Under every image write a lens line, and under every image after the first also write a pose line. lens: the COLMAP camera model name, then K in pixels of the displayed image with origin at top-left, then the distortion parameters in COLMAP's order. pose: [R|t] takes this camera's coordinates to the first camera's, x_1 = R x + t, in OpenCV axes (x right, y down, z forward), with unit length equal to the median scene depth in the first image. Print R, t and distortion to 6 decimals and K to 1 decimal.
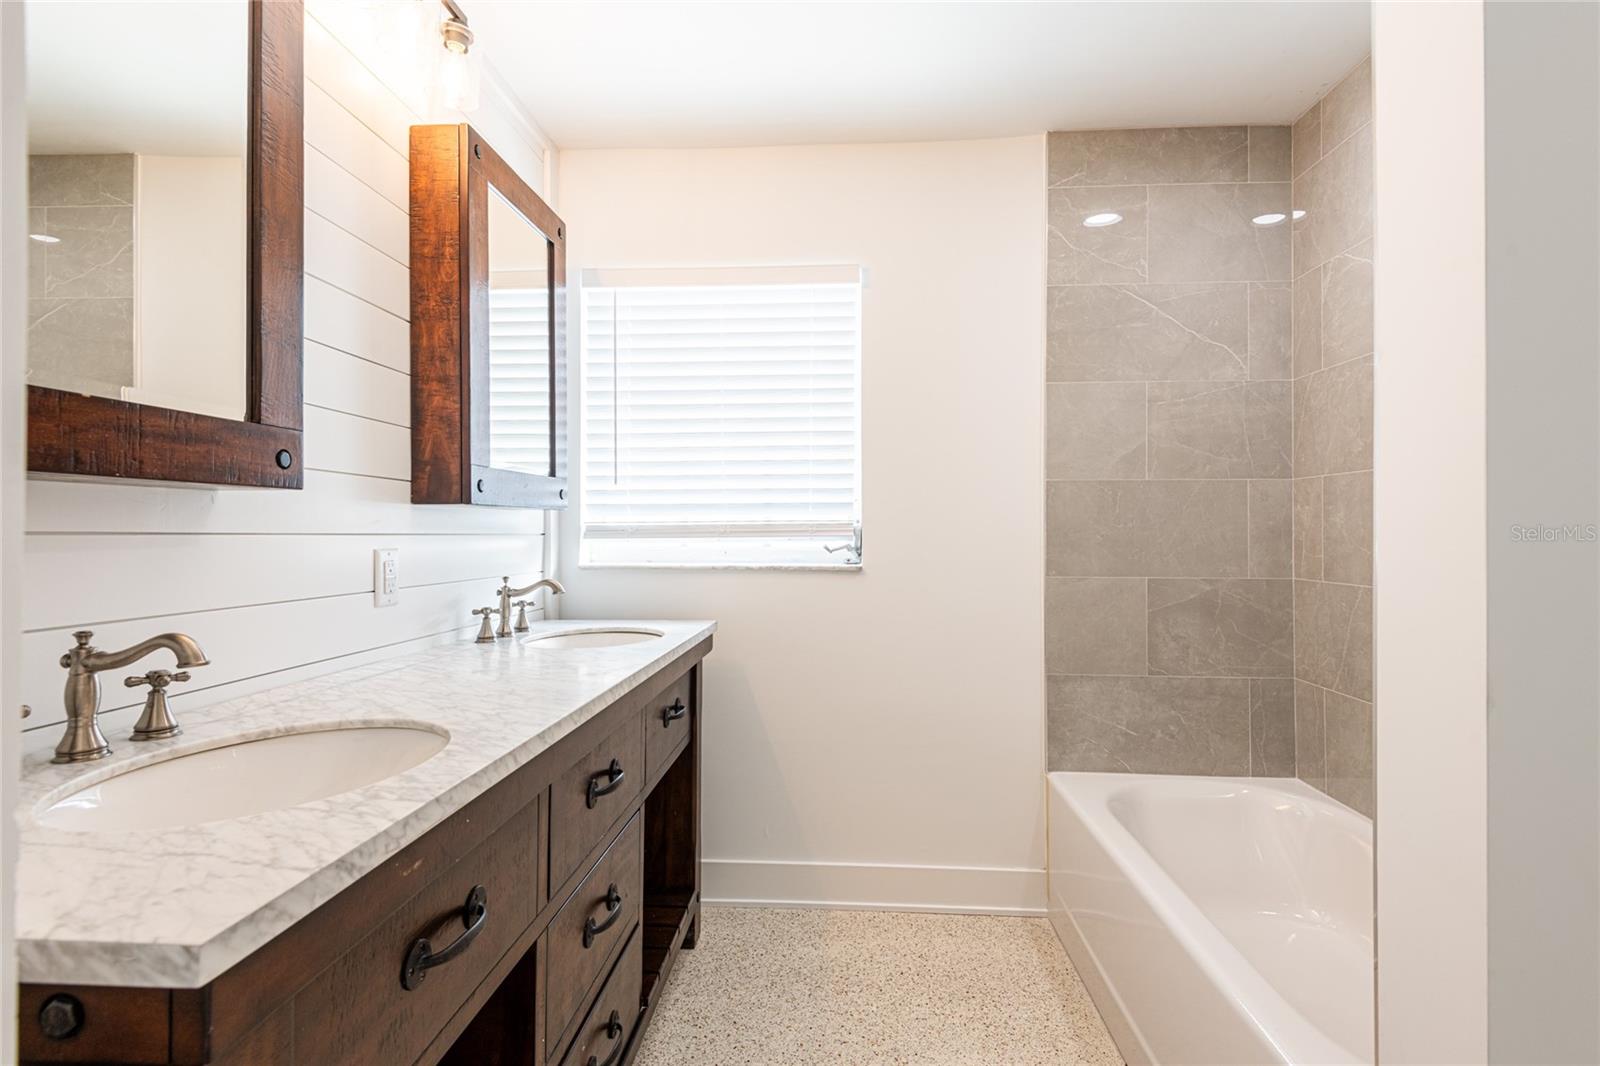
lens RADIAL K [[738.4, 0, 796.8], [0, 738.4, 532.0], [0, 0, 1]] dist [0.029216, -0.016400]
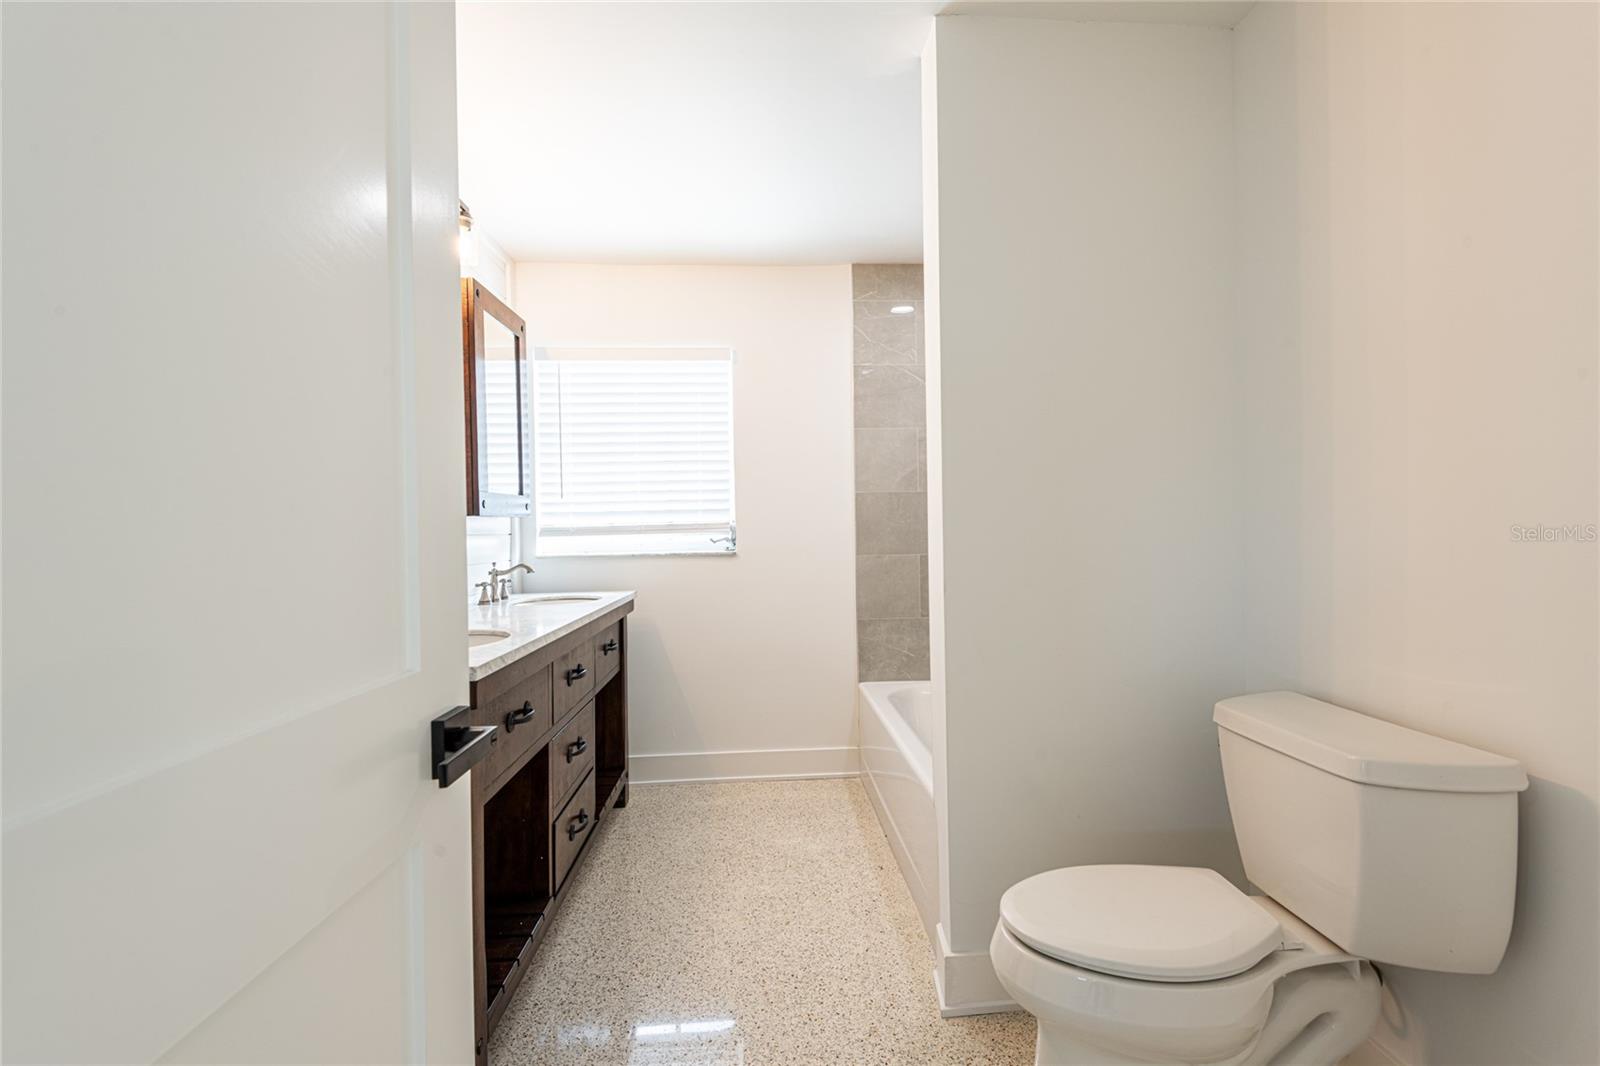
lens RADIAL K [[738.4, 0, 807.9], [0, 738.4, 529.6], [0, 0, 1]] dist [0.029216, -0.016400]
pose [[0.990980, -0.018138, 0.132776, 0.037136], [0.017733, 0.999834, 0.004232, -0.001530], [-0.132830, -0.001839, 0.991137, -0.504657]]
